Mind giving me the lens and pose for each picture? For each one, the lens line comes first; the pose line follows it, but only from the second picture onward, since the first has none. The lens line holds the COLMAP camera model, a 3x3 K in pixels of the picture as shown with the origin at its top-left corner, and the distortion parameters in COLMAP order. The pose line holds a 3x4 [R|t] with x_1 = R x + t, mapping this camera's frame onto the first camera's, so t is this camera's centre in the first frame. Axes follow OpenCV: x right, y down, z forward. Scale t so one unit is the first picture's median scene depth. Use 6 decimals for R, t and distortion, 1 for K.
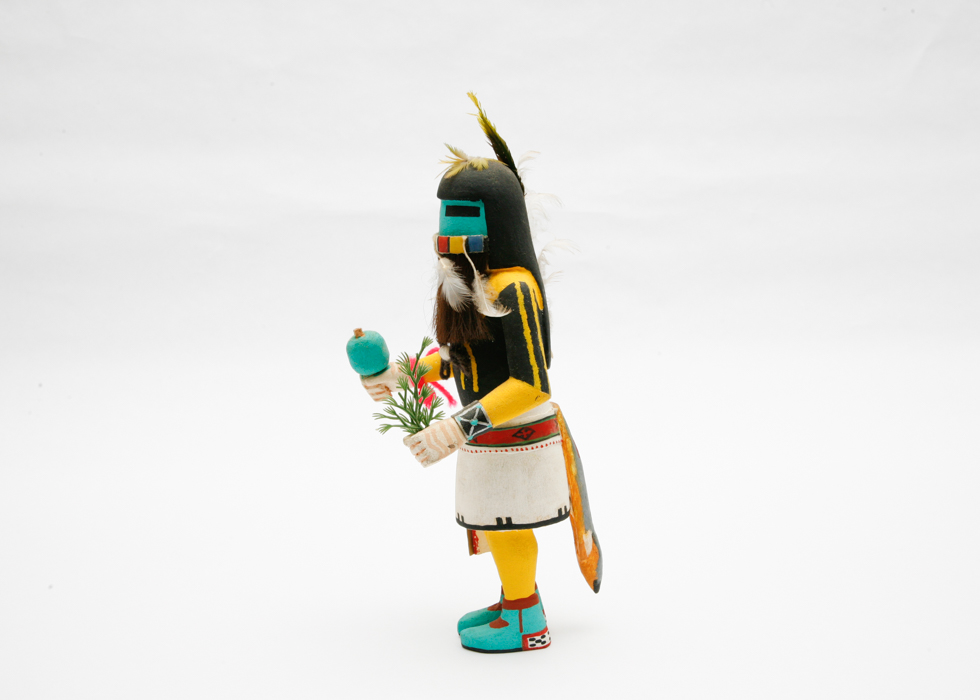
lens RADIAL K [[1292.9, 0, 485.1], [0, 1292.9, 316.3], [0, 0, 1]] dist [-0.007669, 0.004315]
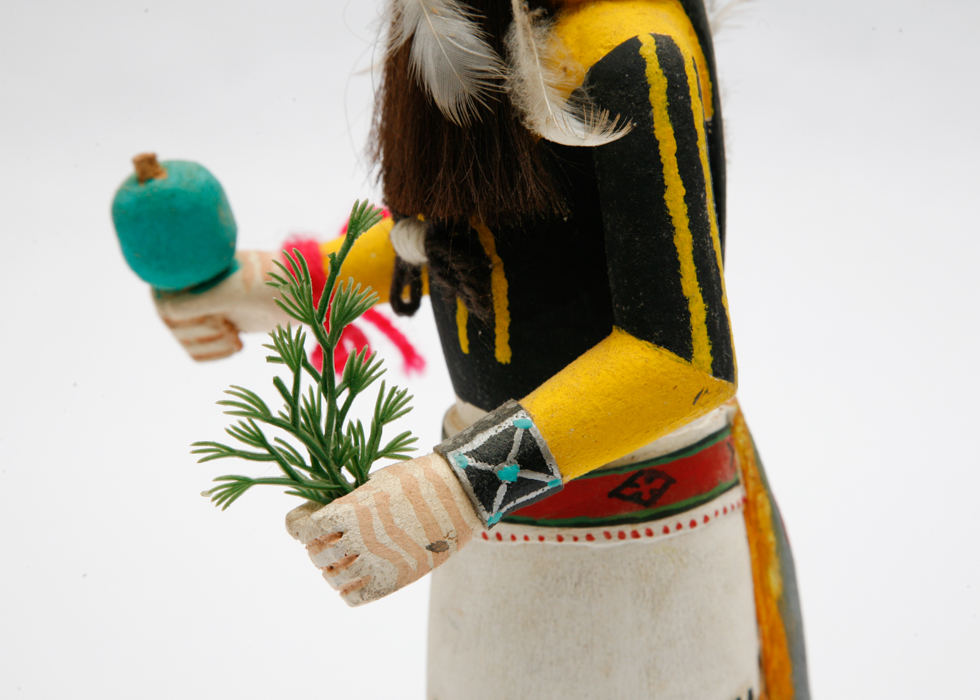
lens RADIAL K [[2489.1, 0, 490.0], [0, 2489.1, 350.0], [0, 0, 1]] dist [0.185152, -0.269006]
pose [[0.999003, 0.015720, 0.041786, -0.038515], [-0.020641, 0.992550, 0.120077, -0.022560], [-0.039587, -0.120820, 0.991885, 0.375862]]
